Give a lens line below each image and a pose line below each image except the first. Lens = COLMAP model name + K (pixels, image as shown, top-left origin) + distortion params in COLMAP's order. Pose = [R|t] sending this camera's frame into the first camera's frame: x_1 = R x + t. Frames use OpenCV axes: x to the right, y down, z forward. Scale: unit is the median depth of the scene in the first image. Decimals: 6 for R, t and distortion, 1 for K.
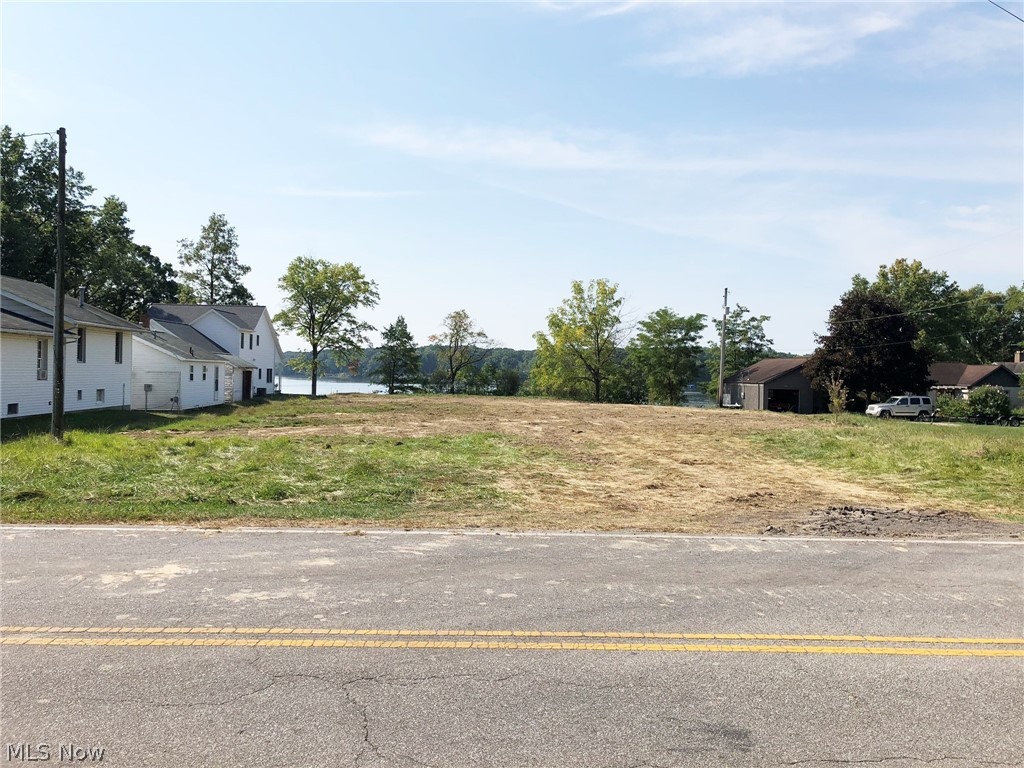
lens RADIAL K [[834.5, 0, 513.7], [0, 834.5, 365.0], [0, 0, 1]] dist [0.027998, -0.008454]
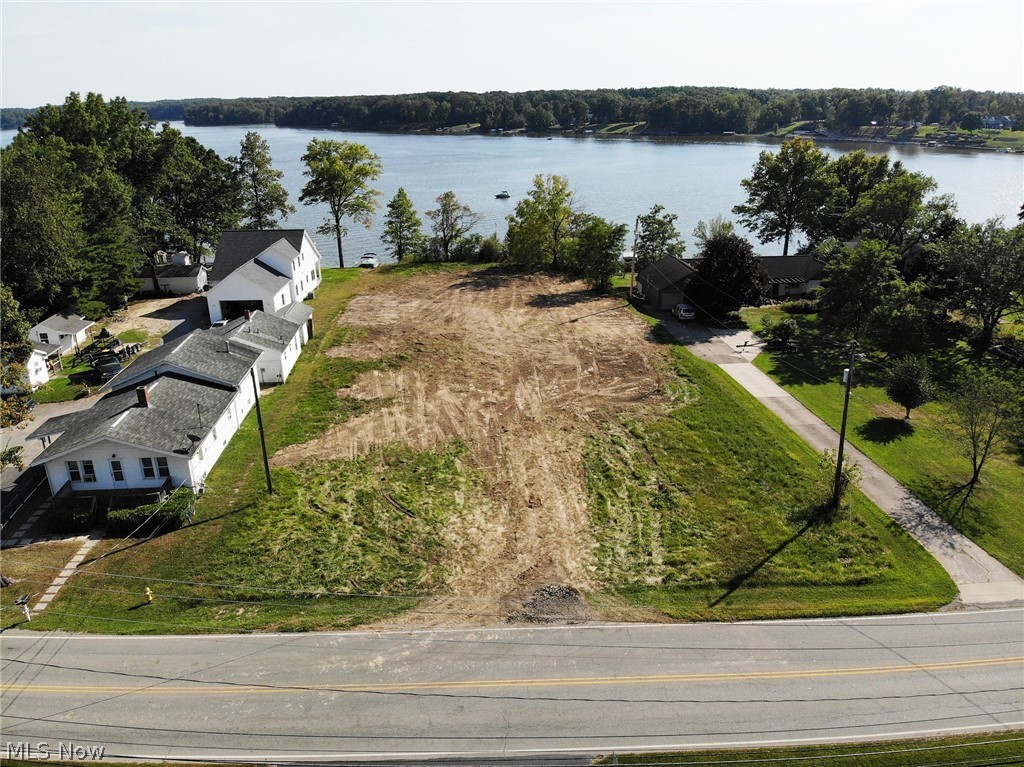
lens RADIAL K [[752.7, 0, 518.6], [0, 752.7, 409.5], [0, 0, 1]] dist [0.114555, -0.273212]
pose [[0.999497, -0.031650, -0.002174, 0.038877], [0.030015, 0.921229, 0.387862, -0.229174], [-0.010273, -0.387732, 0.921715, -0.218059]]
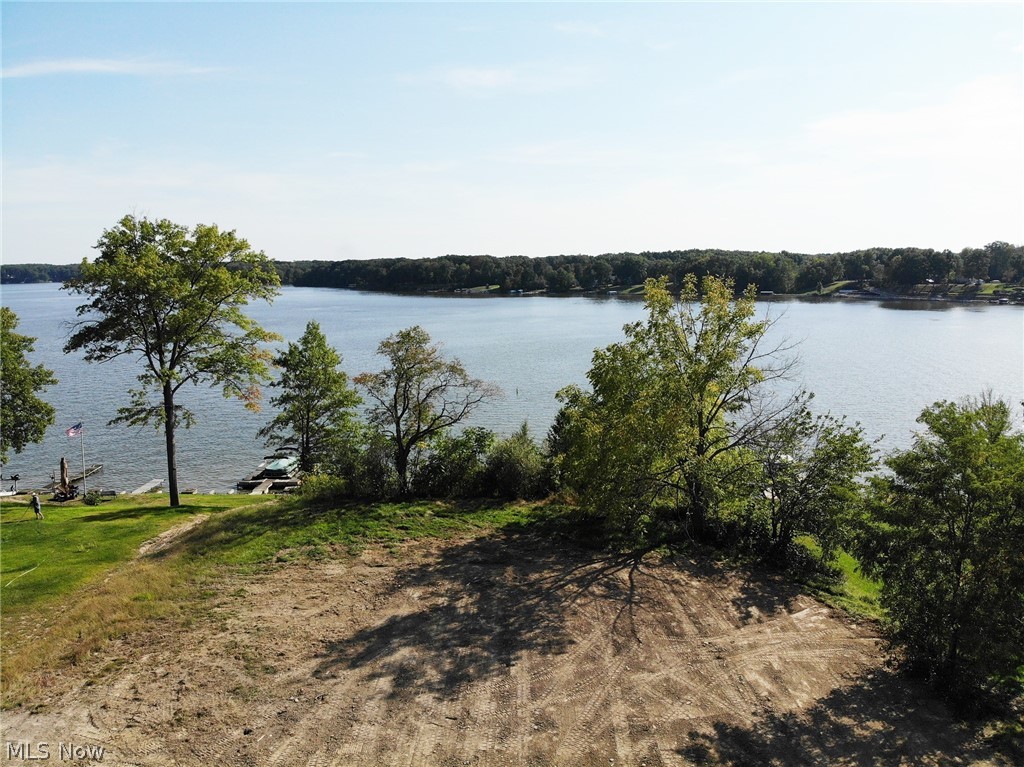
lens RADIAL K [[754.7, 0, 511.3], [0, 754.7, 401.0], [0, 0, 1]] dist [0.094561, -0.272744]
pose [[0.999397, -0.022281, -0.026621, 0.009010], [0.026725, 0.983231, 0.180397, -0.115072], [0.022155, -0.181000, 0.983234, 0.609032]]
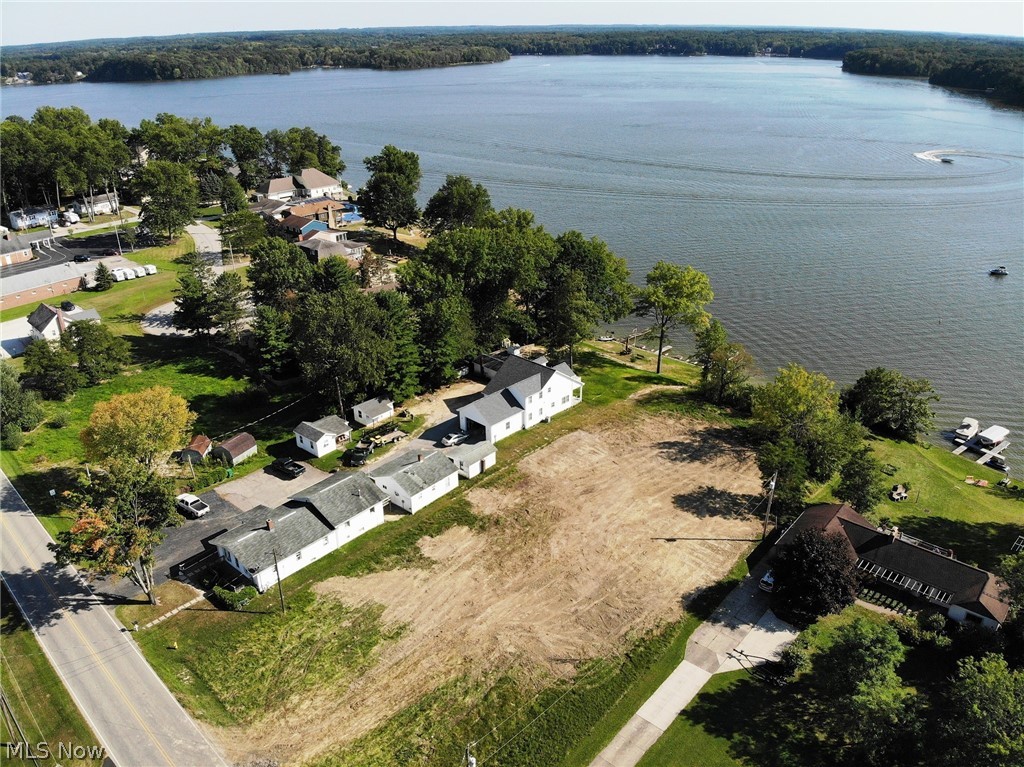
lens RADIAL K [[754.7, 0, 511.3], [0, 754.7, 401.0], [0, 0, 1]] dist [0.094561, -0.272744]
pose [[0.695132, 0.295456, -0.655360, 0.578460], [0.034428, 0.896909, 0.440872, -0.597436], [0.718057, -0.329027, 0.613299, -0.042534]]
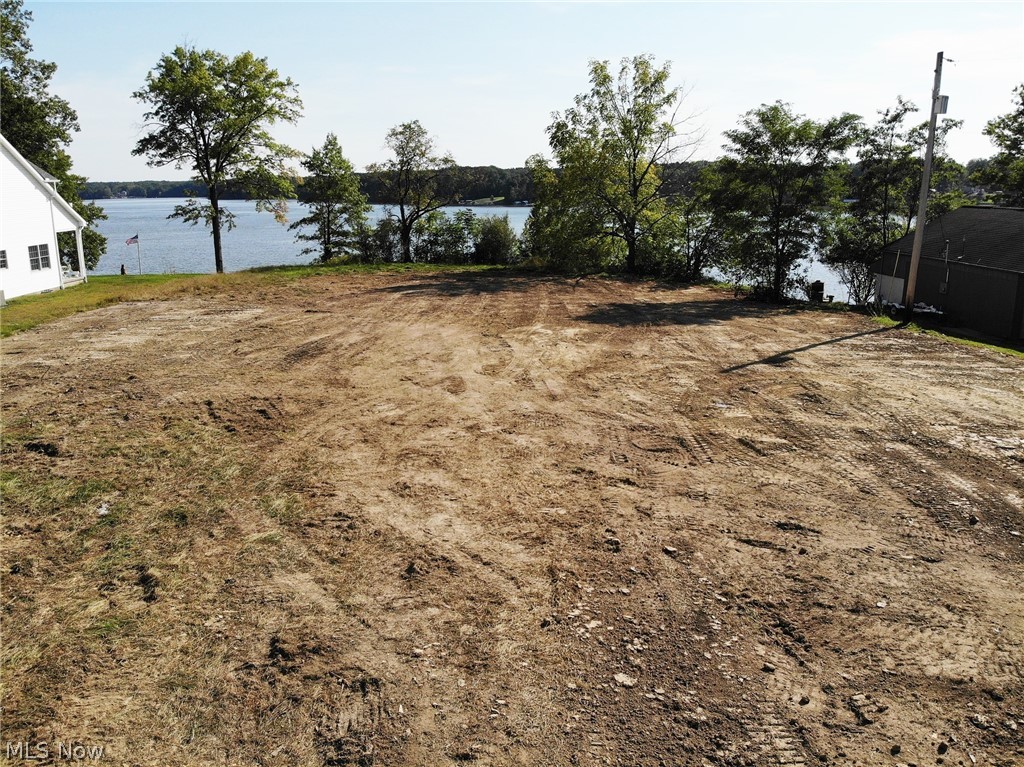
lens RADIAL K [[757.3, 0, 512.1], [0, 757.3, 399.5], [0, 0, 1]] dist [0.023650, -0.132288]
pose [[0.999207, -0.017095, -0.035974, 0.031757], [0.026409, 0.960472, 0.277121, -0.023293], [0.029814, -0.277851, 0.960161, 0.445685]]
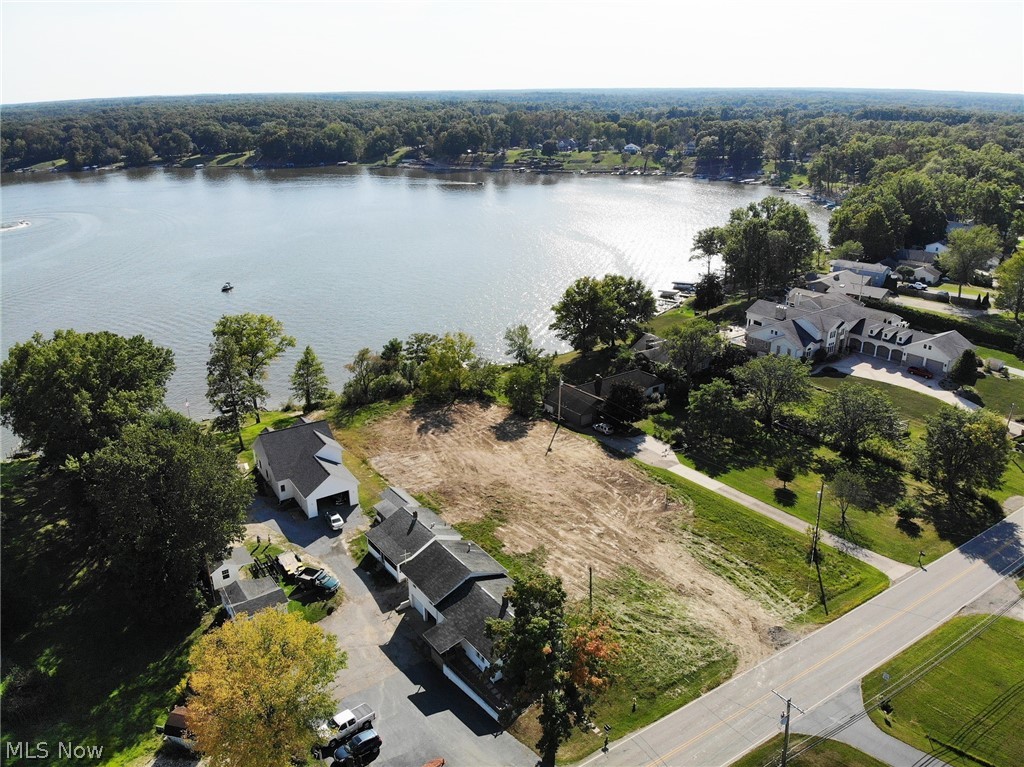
lens RADIAL K [[754.7, 0, 511.3], [0, 754.7, 401.0], [0, 0, 1]] dist [0.094561, -0.272744]
pose [[0.855297, -0.223184, 0.467606, -0.581123], [0.021115, 0.916738, 0.398930, -0.604754], [-0.517707, -0.331330, 0.788796, -0.346152]]
